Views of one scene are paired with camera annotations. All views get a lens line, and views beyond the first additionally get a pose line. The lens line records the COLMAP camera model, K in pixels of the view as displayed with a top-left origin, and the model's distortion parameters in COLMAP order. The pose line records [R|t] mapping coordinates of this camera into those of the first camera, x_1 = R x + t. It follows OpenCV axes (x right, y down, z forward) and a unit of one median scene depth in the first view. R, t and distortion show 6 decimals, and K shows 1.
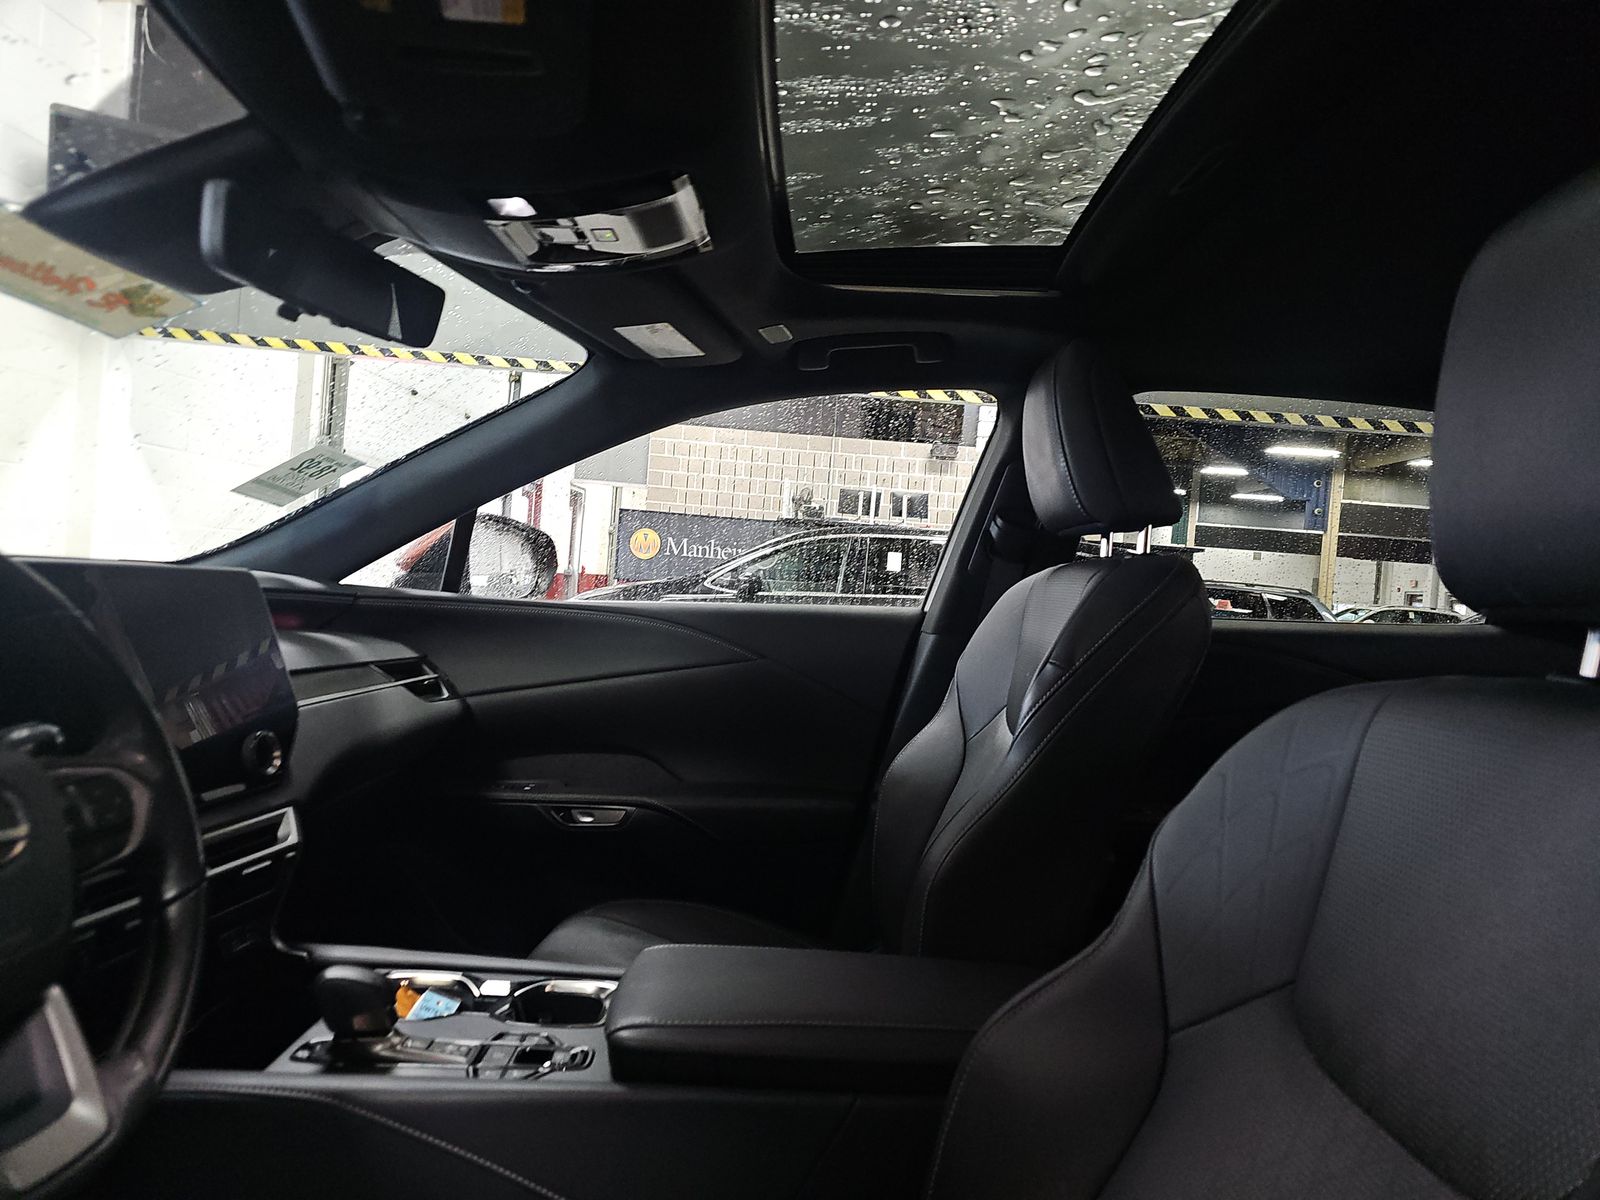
lens RADIAL K [[1064.9, 0, 808.8], [0, 1064.9, 601.6], [0, 0, 1]] dist [0.074461, -0.008642]
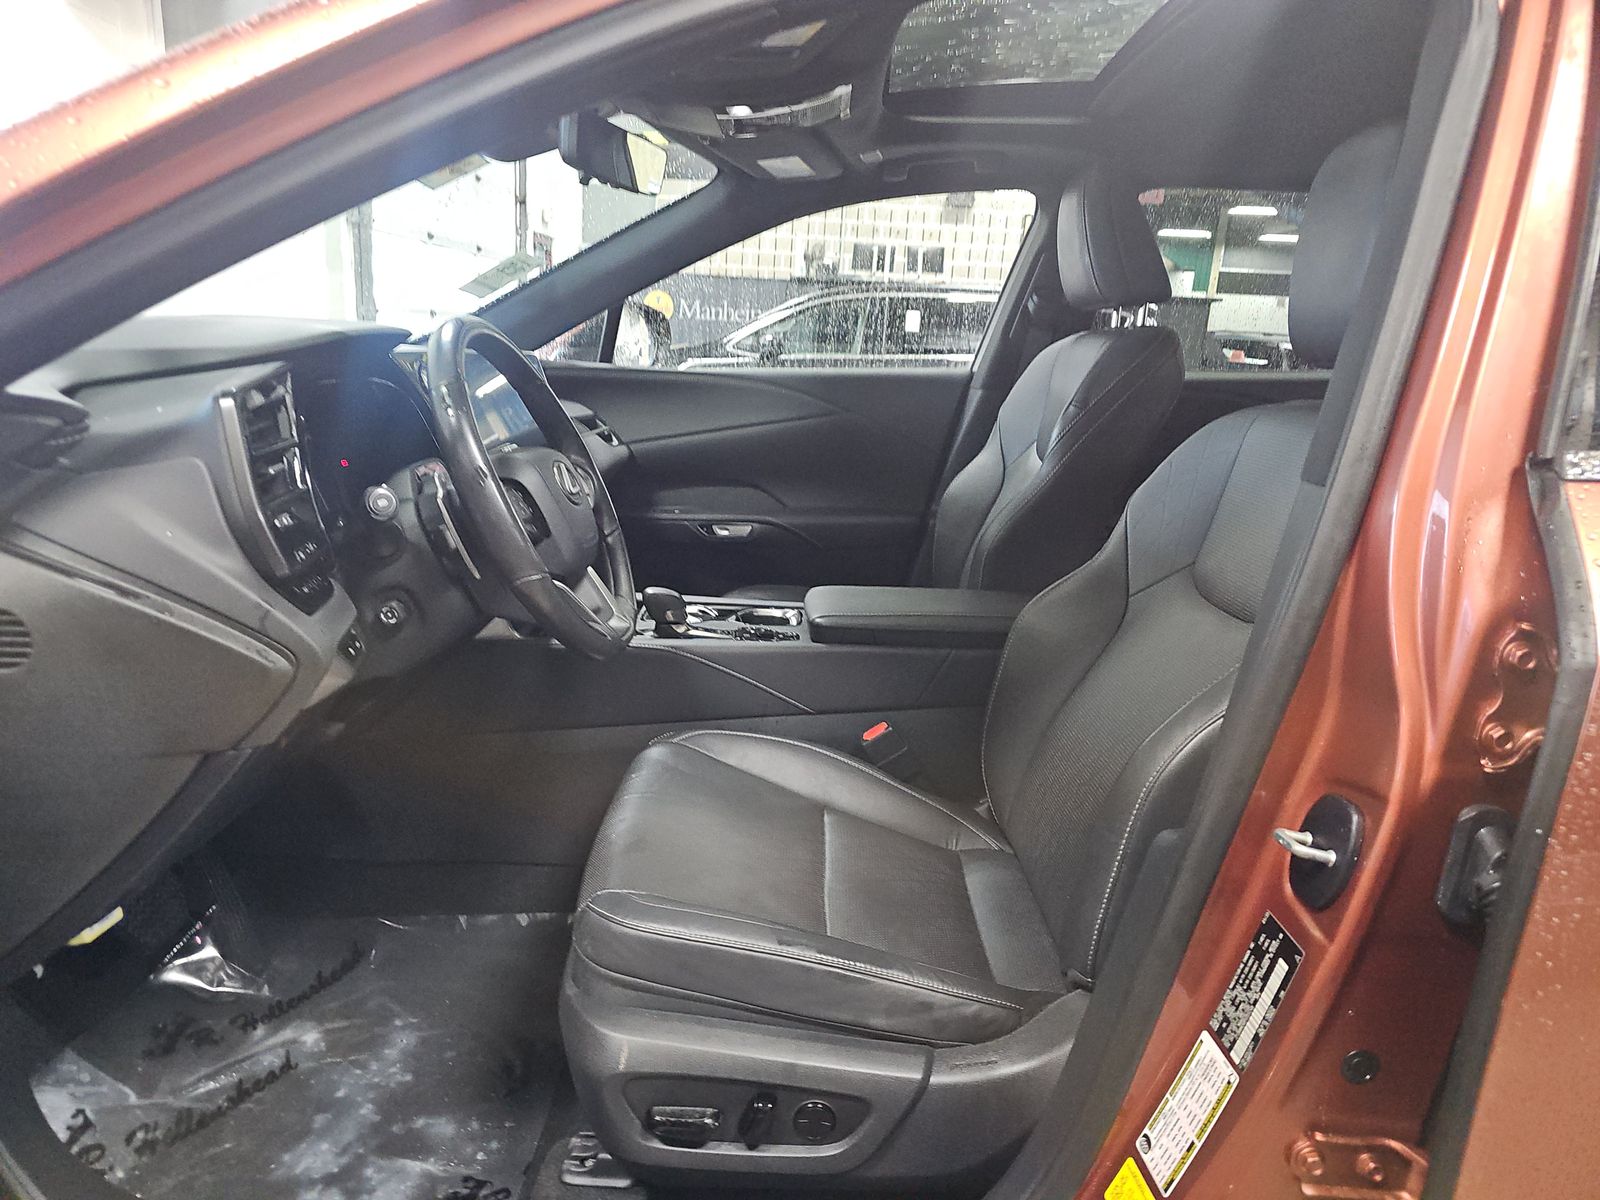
lens RADIAL K [[1064.9, 0, 794.1], [0, 1064.9, 601.7], [0, 0, 1]] dist [0.074461, -0.008642]
pose [[0.999620, -0.016020, -0.022413, -0.083189], [0.020513, 0.975881, 0.217337, -0.005064], [0.018390, -0.217714, 0.975839, -0.329347]]
